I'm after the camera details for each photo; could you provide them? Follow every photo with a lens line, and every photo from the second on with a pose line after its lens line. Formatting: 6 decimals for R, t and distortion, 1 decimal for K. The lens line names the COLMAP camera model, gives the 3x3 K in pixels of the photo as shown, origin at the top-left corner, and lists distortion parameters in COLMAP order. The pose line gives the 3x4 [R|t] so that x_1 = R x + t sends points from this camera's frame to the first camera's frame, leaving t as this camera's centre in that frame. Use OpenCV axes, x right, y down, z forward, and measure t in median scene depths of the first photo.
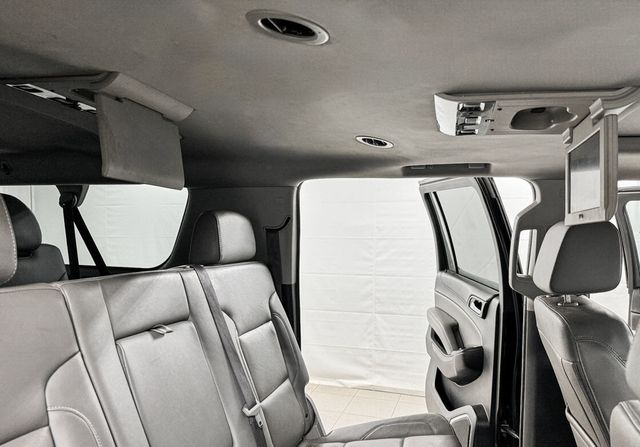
lens RADIAL K [[486.3, 0, 320.8], [0, 486.3, 244.6], [0, 0, 1]] dist [0.024309, 0.001436]
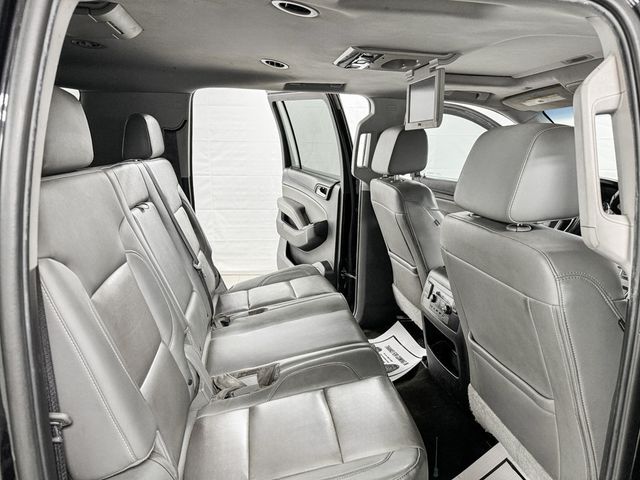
lens RADIAL K [[458.6, 0, 320.0], [0, 458.6, 240.0], [0, 0, 1]] dist [0.082199, -0.091668]
pose [[0.919858, -0.078248, 0.384367, -0.214622], [0.002242, 0.980934, 0.194330, 0.011404], [-0.392244, -0.177894, 0.902496, -0.199862]]
